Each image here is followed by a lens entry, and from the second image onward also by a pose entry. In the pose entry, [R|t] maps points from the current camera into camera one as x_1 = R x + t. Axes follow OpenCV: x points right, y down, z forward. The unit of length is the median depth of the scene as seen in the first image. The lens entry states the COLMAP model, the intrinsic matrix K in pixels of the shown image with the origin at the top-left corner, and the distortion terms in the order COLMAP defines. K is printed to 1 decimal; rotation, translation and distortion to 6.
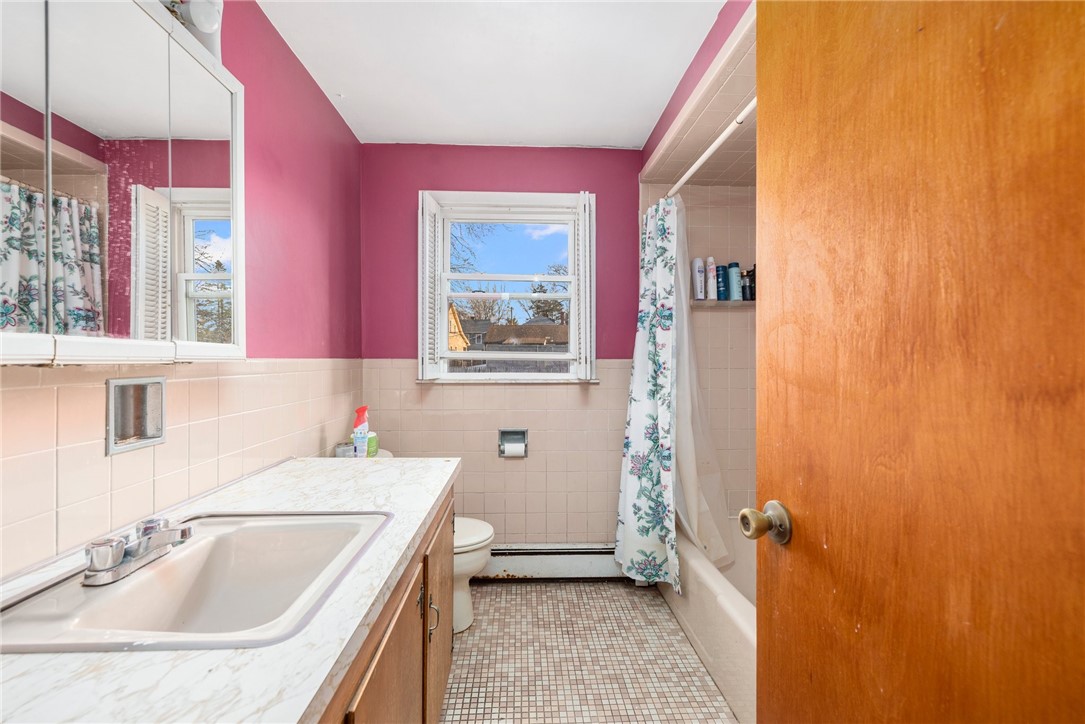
lens RADIAL K [[460.0, 0, 541.0], [0, 460.0, 360.1], [0, 0, 1]] dist [-0.000349, -0.000067]
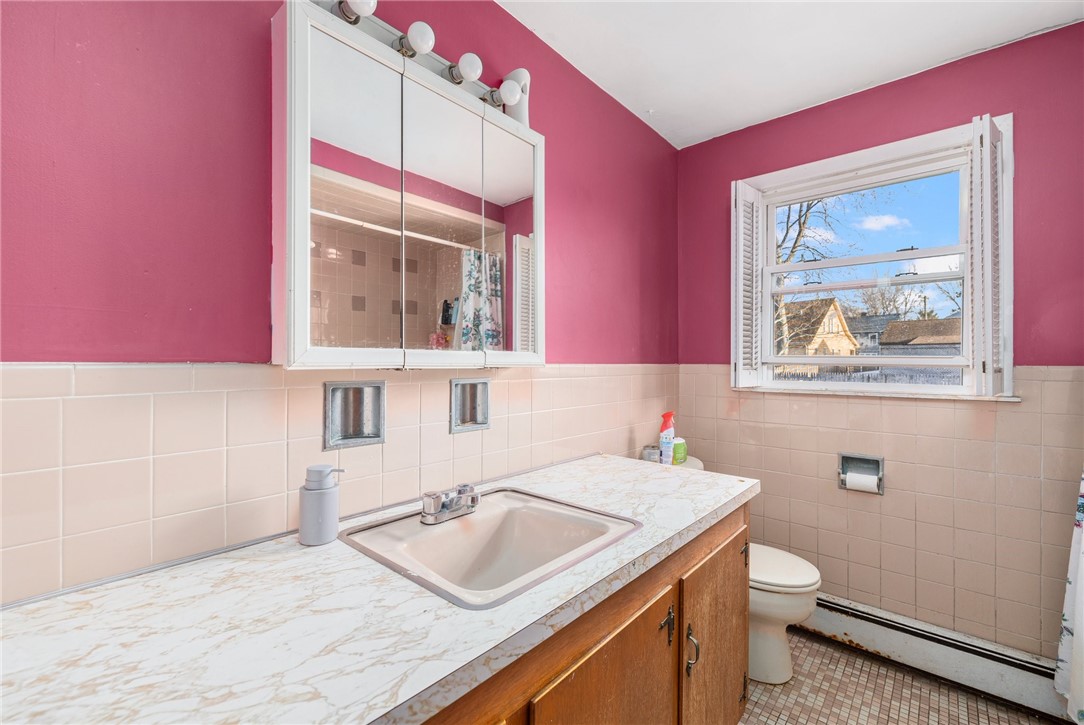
lens RADIAL K [[459.6, 0, 541.5], [0, 459.6, 362.4], [0, 0, 1]] dist [-0.000349, -0.000067]
pose [[0.720580, -0.001514, -0.693370, 0.106175], [-0.002393, 0.999986, -0.004671, -0.002063], [0.693367, 0.005026, 0.720567, 0.081484]]
